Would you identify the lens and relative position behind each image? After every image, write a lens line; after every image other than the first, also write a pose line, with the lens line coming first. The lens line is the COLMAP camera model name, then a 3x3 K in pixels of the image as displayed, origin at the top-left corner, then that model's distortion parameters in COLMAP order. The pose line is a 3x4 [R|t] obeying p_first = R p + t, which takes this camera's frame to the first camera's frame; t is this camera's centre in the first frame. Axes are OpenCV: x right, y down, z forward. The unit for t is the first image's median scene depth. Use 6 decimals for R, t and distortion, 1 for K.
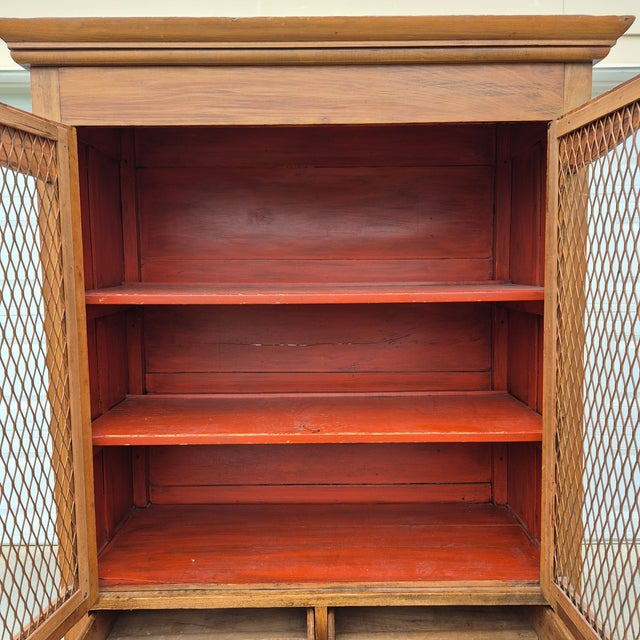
lens RADIAL K [[605.5, 0, 321.6], [0, 605.5, 309.5], [0, 0, 1]] dist [0.042837, 0.000000]
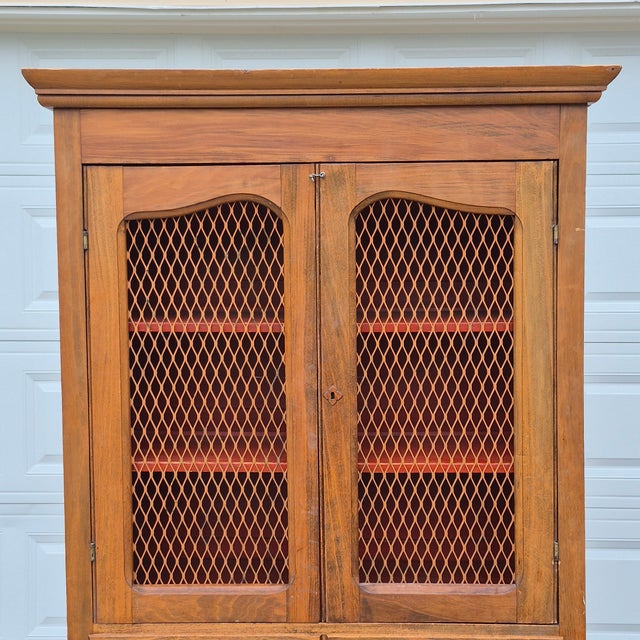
lens RADIAL K [[1242.2, 0, 318.5], [0, 1242.2, 320.9], [0, 0, 1]] dist [0.193653, 0.000000]
pose [[0.999420, 0.006349, -0.033460, 0.058457], [-0.006633, 0.999943, -0.008385, -0.013066], [0.033405, 0.008602, 0.999405, -1.153225]]
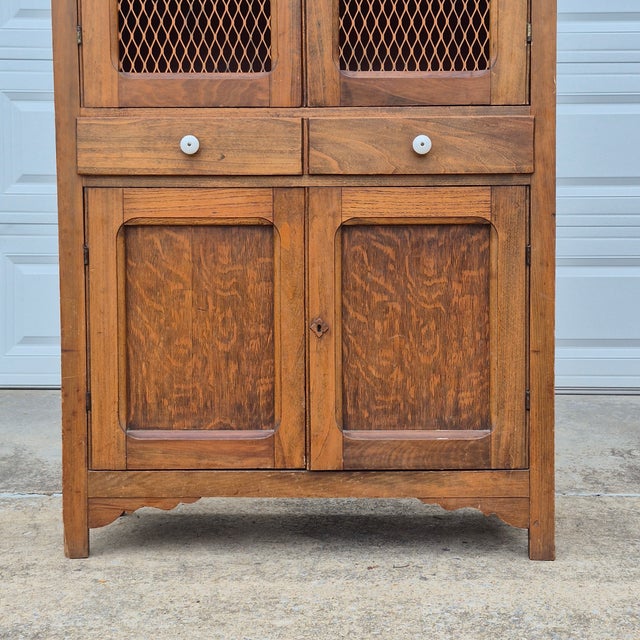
lens RADIAL K [[1192.2, 0, 329.4], [0, 1192.2, 331.8], [0, 0, 1]] dist [0.146779, 0.000000]
pose [[0.999937, 0.010984, 0.002107, 0.041082], [-0.010903, 0.999329, -0.034957, 0.993702], [-0.002490, 0.034932, 0.999387, -1.107838]]
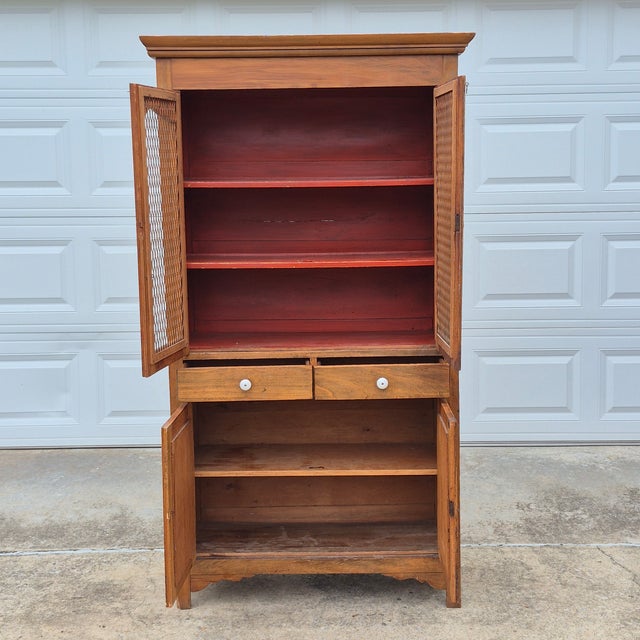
lens RADIAL K [[1242.2, 0, 318.6], [0, 1242.2, 322.5], [0, 0, 1]] dist [0.193653, 0.000000]
pose [[0.999985, -0.003970, -0.003901, 0.031415], [0.004169, 0.998617, 0.052414, 0.208023], [0.003688, -0.052429, 0.998618, -2.842811]]
